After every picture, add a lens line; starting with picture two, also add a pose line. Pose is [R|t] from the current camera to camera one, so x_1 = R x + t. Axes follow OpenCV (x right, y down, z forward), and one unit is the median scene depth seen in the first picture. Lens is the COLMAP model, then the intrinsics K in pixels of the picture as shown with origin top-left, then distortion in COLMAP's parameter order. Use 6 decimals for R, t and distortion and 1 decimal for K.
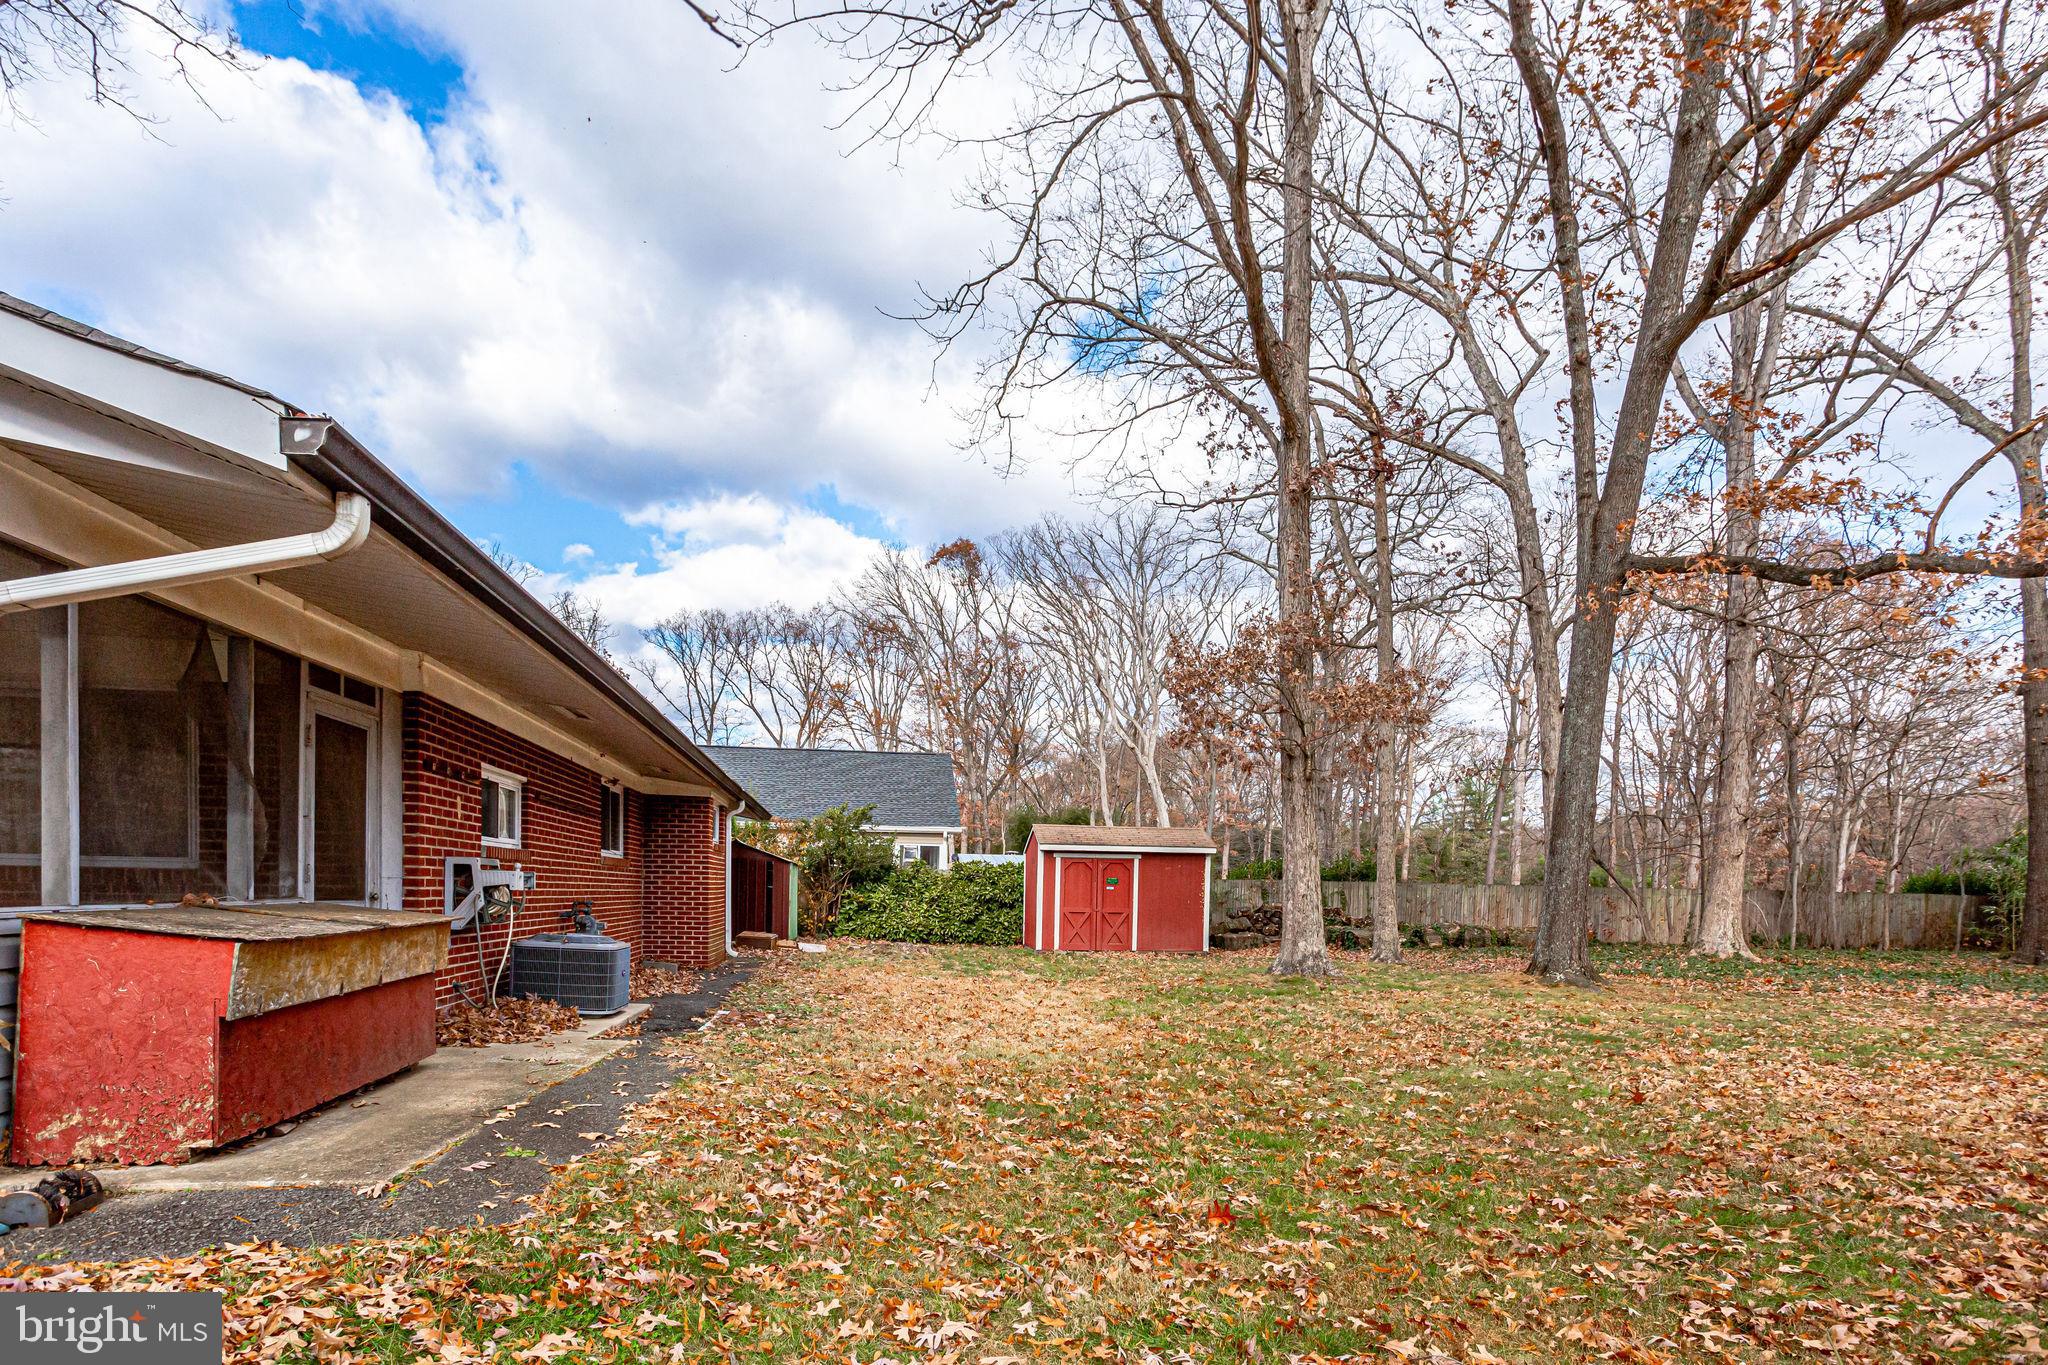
lens RADIAL K [[1123.5, 0, 1028.8], [0, 1123.5, 779.9], [0, 0, 1]] dist [-0.003849, 0.000909]
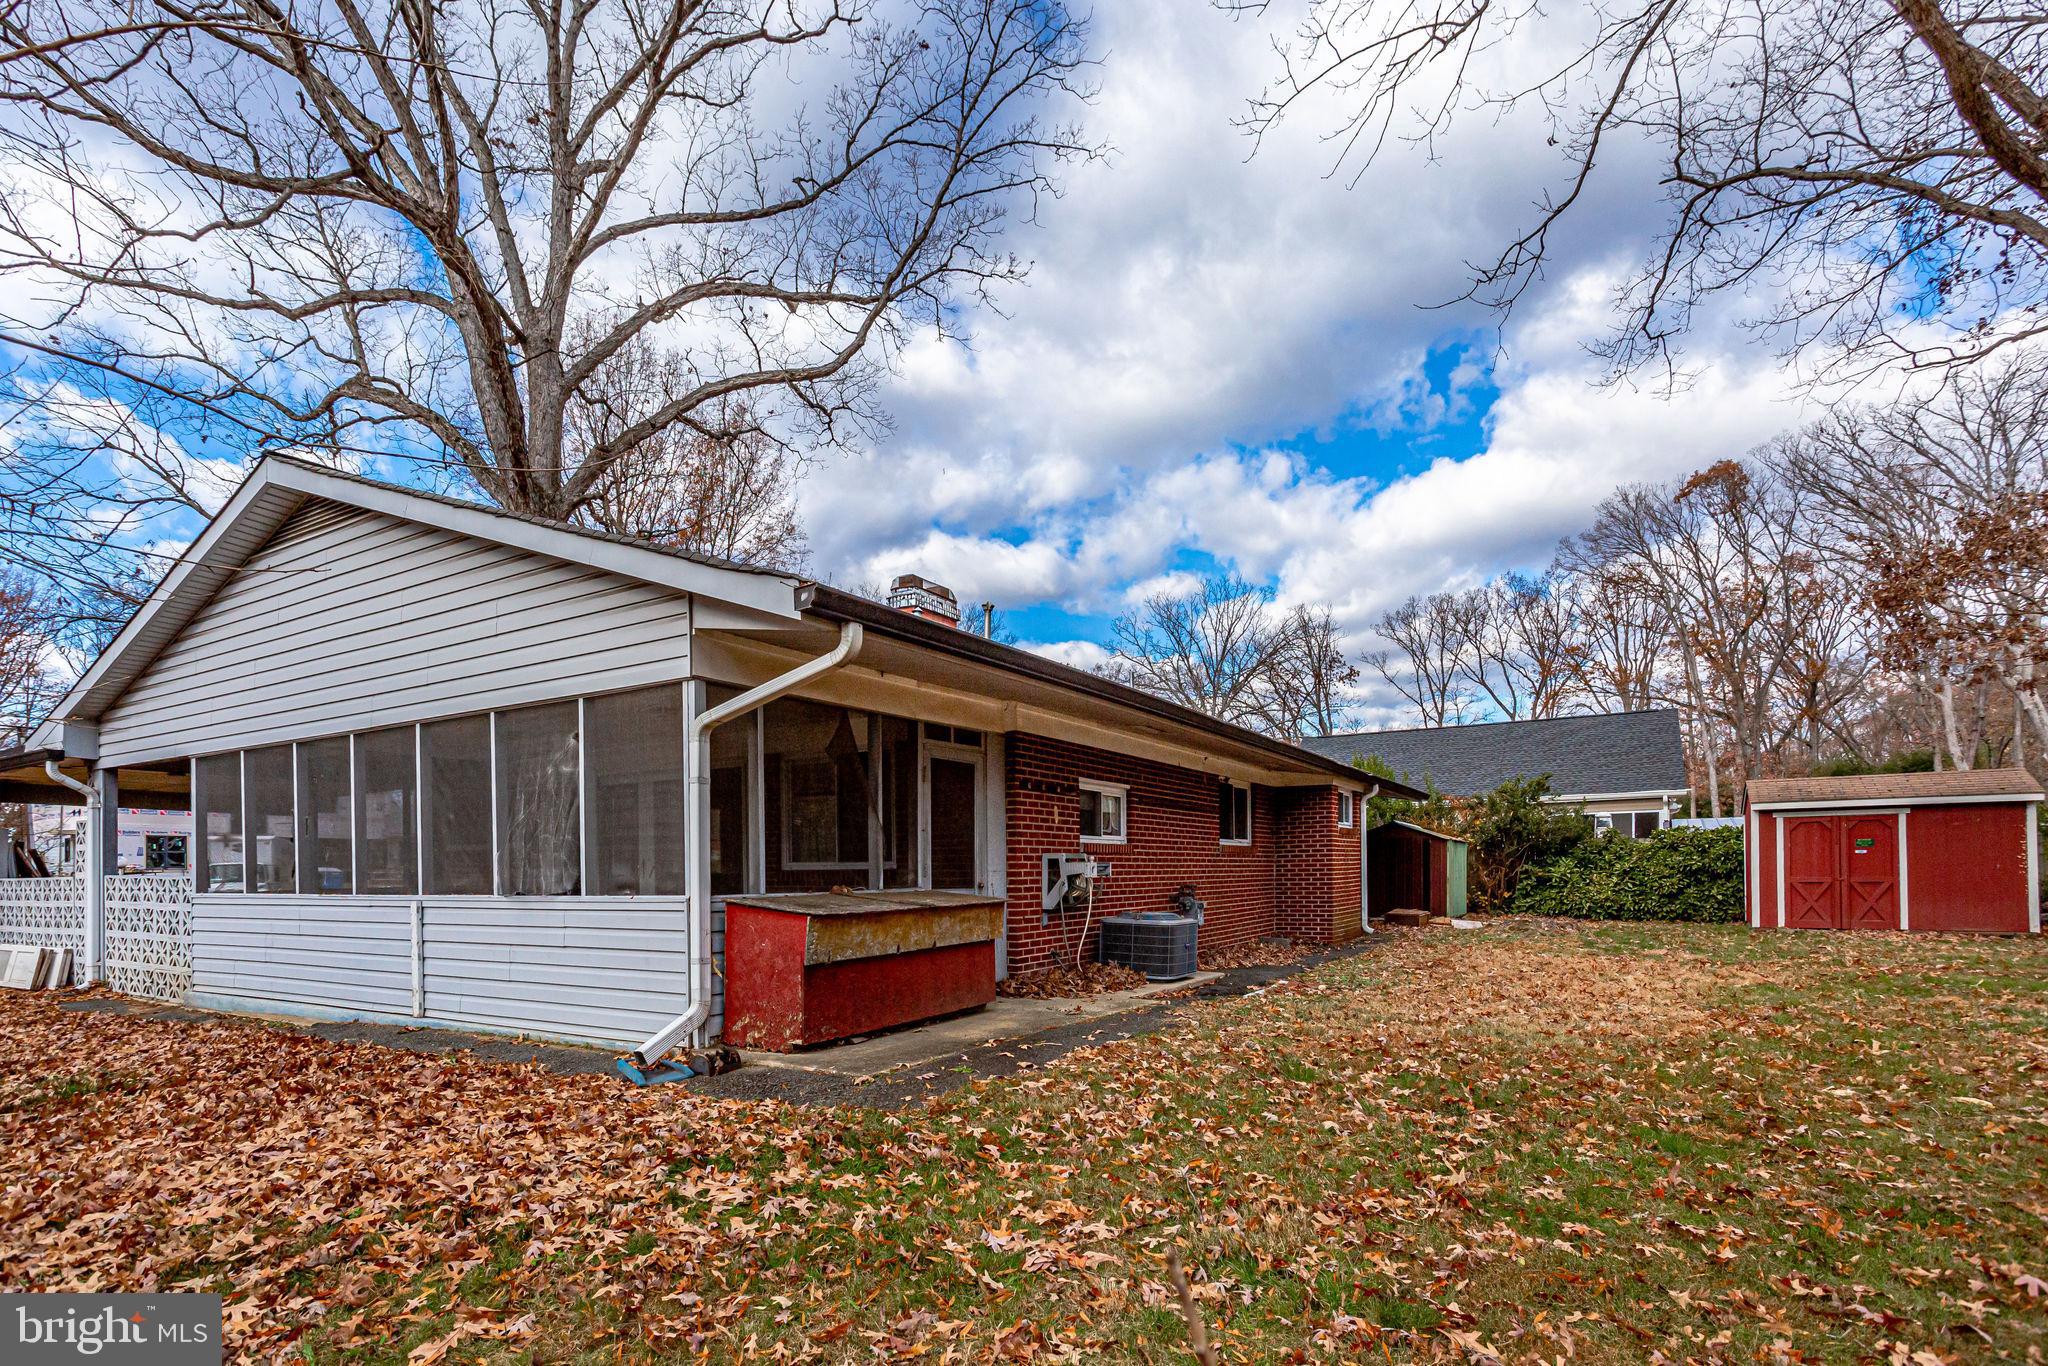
lens RADIAL K [[1090.6, 0, 1024.0], [0, 1090.6, 683.0], [0, 0, 1]] dist [-0.078740, 0.071567]
pose [[0.752014, -0.139065, -0.644310, 0.156715], [0.090680, 0.990024, -0.107844, 0.003155], [0.652880, 0.022674, 0.757122, 0.008263]]
